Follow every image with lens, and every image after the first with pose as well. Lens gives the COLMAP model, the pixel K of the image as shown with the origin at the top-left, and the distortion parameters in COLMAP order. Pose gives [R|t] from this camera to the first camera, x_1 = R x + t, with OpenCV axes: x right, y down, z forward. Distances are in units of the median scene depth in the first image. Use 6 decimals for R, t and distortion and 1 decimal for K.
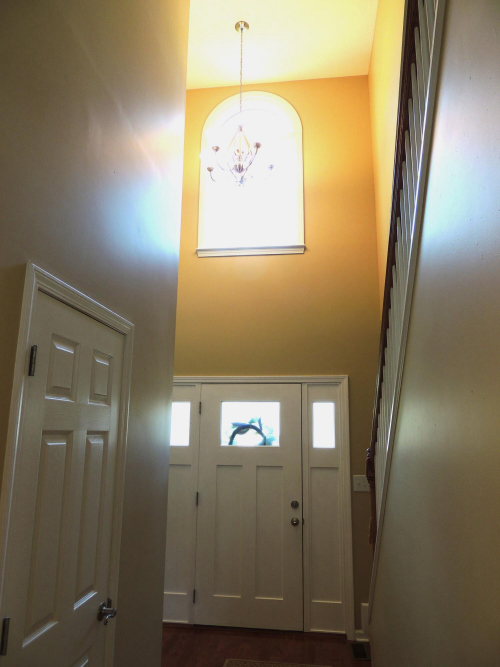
lens RADIAL K [[475.9, 0, 249.3], [0, 475.9, 327.8], [0, 0, 1]] dist [-0.022488, 0.004648]
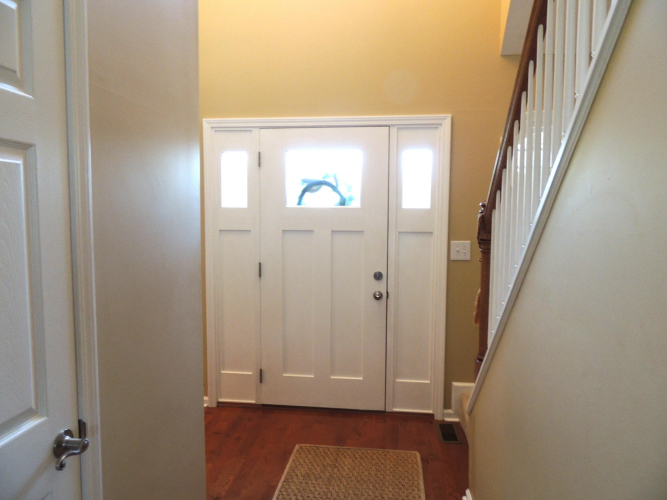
lens RADIAL K [[475.9, 0, 334.0], [0, 475.9, 242.7], [0, 0, 1]] dist [-0.022488, 0.004648]
pose [[0.999971, -0.006556, 0.003844, 0.016537], [0.005205, 0.959348, 0.282179, 0.083640], [-0.005538, -0.282151, 0.959354, 0.222293]]
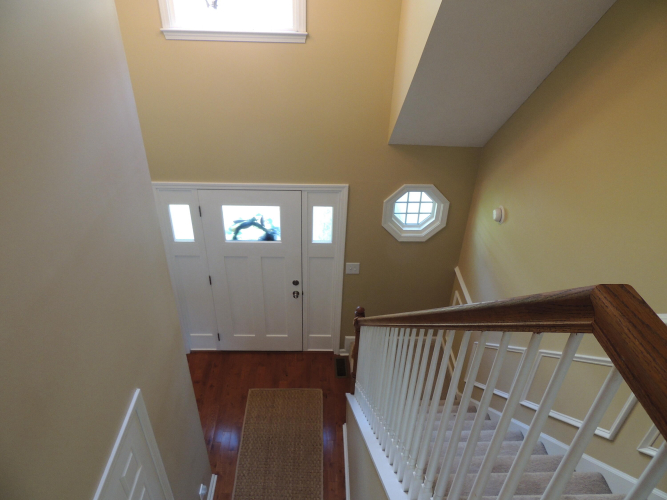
lens RADIAL K [[475.9, 0, 330.3], [0, 475.9, 267.1], [0, 0, 1]] dist [-0.022488, 0.004648]
pose [[0.988914, -0.072692, 0.129480, 0.030567], [-0.046441, 0.676828, 0.734675, -0.521705], [-0.141040, -0.732544, 0.665949, 0.227924]]
